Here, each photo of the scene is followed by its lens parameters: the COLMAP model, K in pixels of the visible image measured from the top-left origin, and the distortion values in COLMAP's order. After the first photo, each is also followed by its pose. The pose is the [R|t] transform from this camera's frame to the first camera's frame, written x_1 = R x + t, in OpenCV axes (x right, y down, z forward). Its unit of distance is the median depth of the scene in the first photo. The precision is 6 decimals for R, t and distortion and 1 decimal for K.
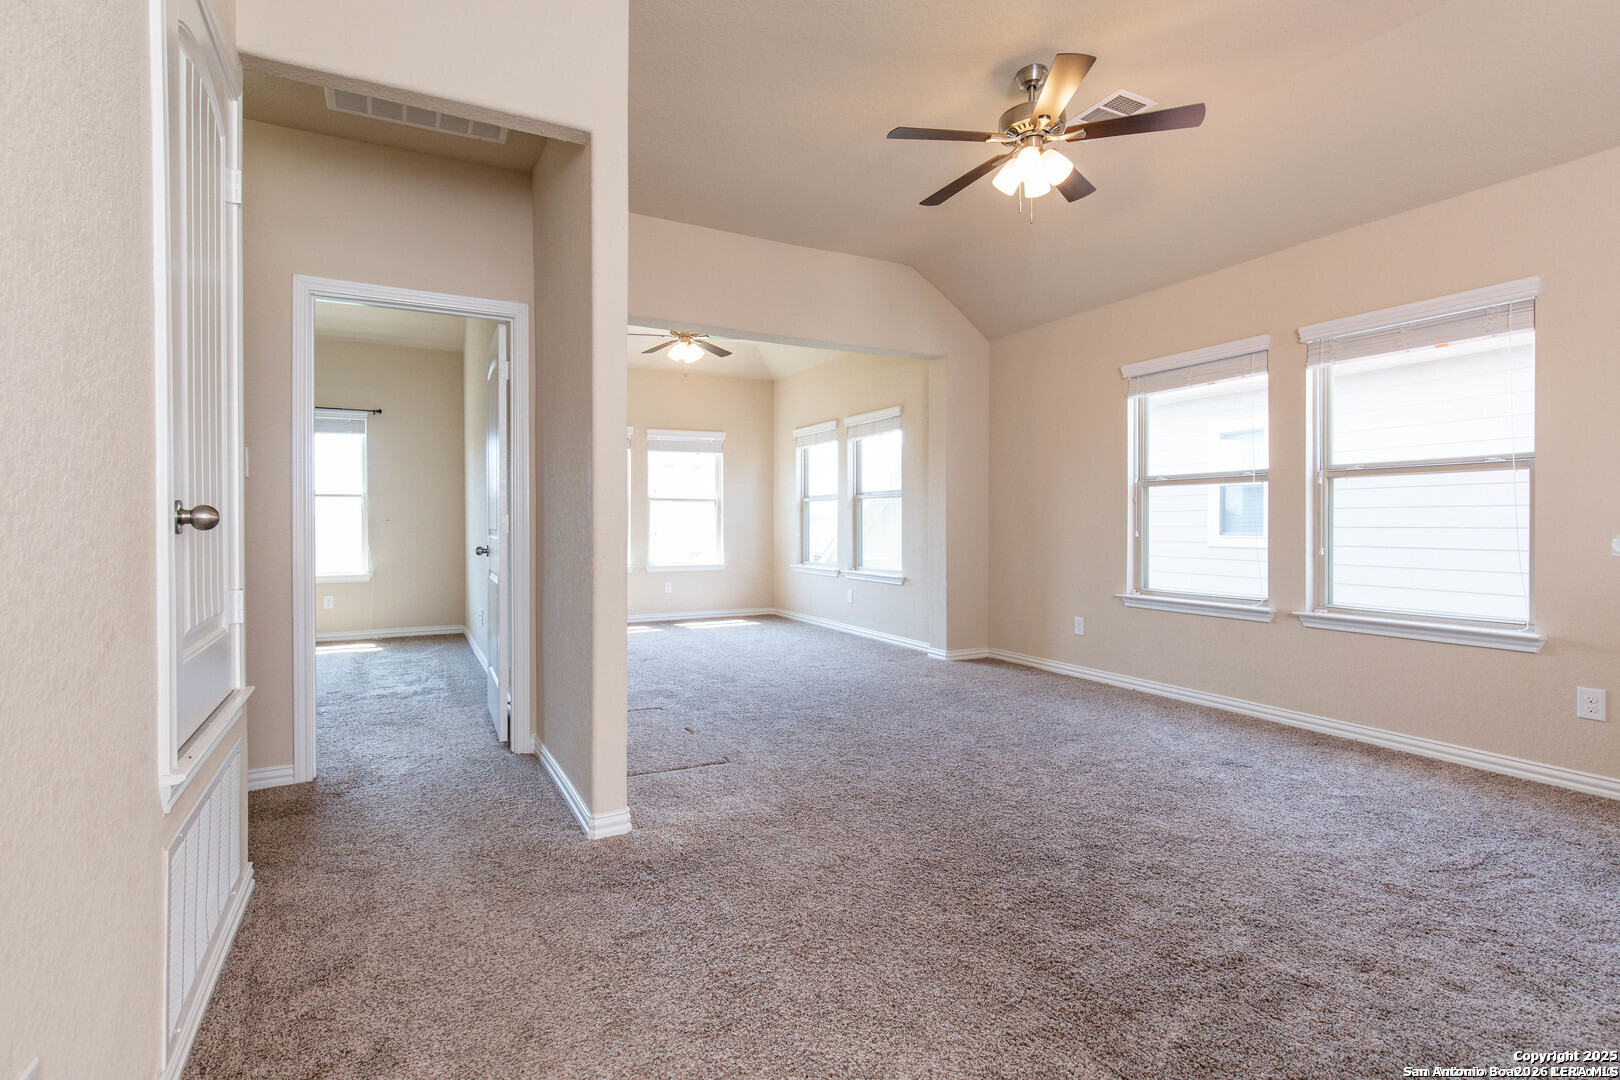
lens RADIAL K [[728.6, 0, 814.8], [0, 728.6, 541.9], [0, 0, 1]] dist [0.011830, -0.000115]
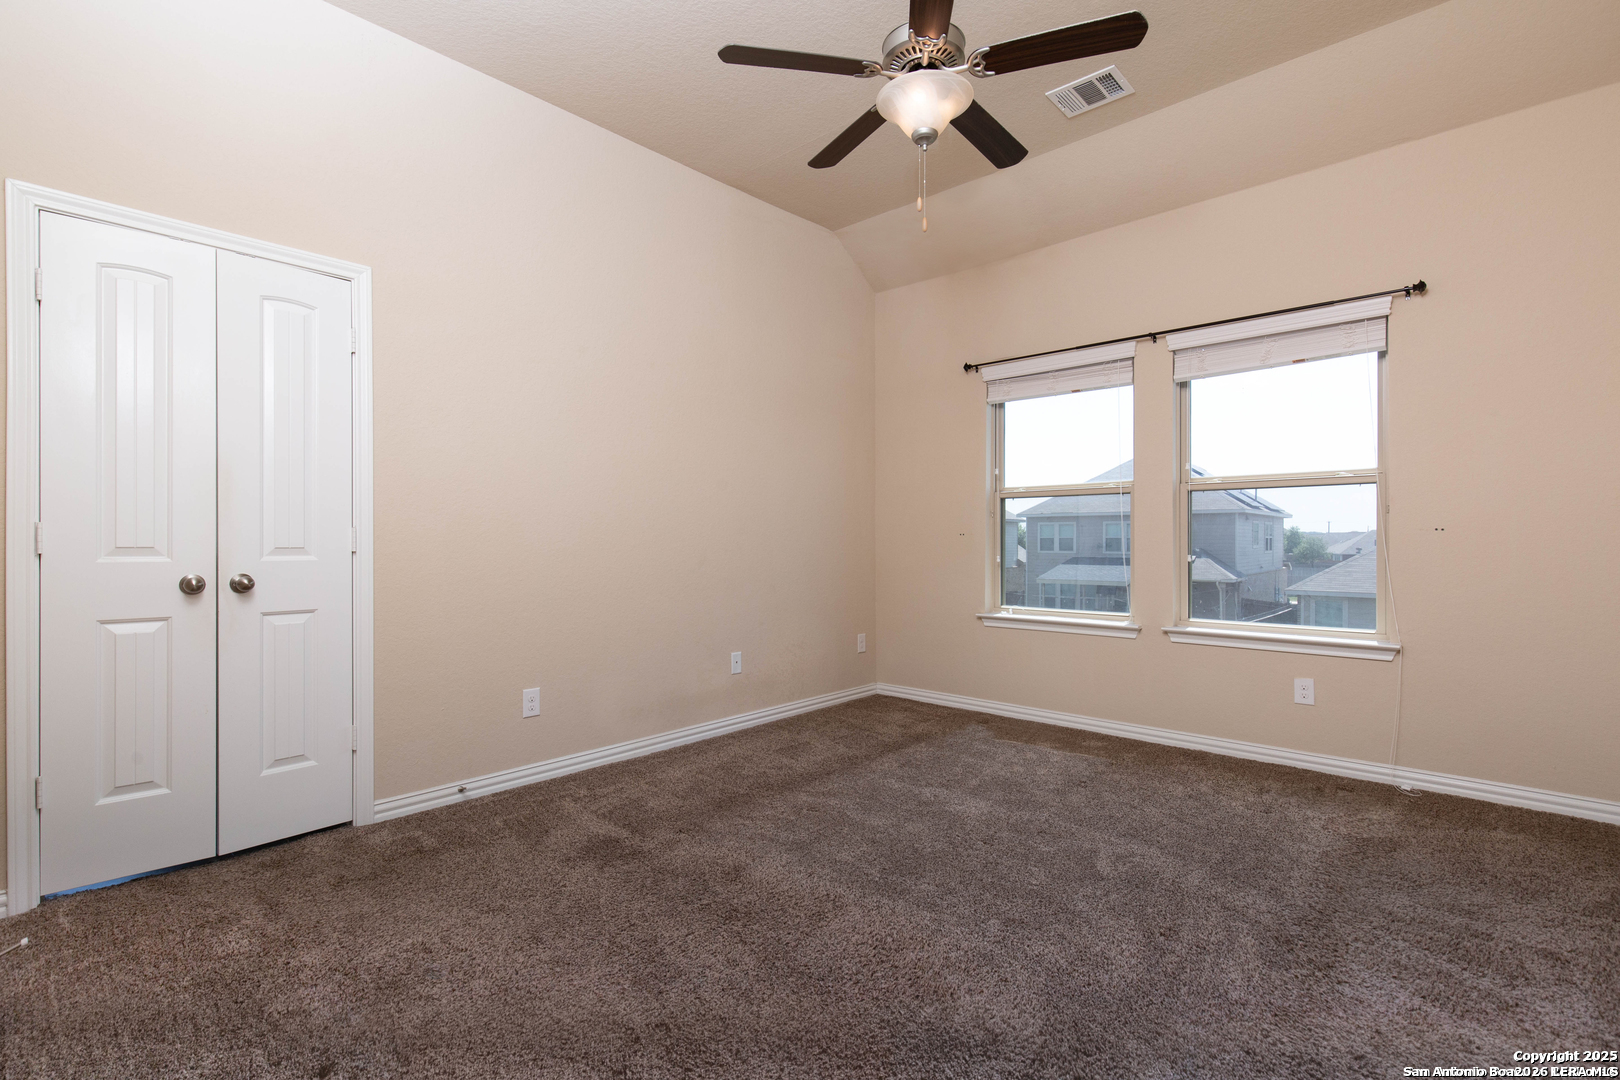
lens RADIAL K [[728.6, 0, 814.8], [0, 728.6, 541.9], [0, 0, 1]] dist [0.011830, -0.000115]
pose [[0.929539, 0.000308, 0.368725, -0.143891], [0.006212, 0.999845, -0.016494, -0.004272], [-0.368673, 0.017623, 0.929392, 0.298083]]
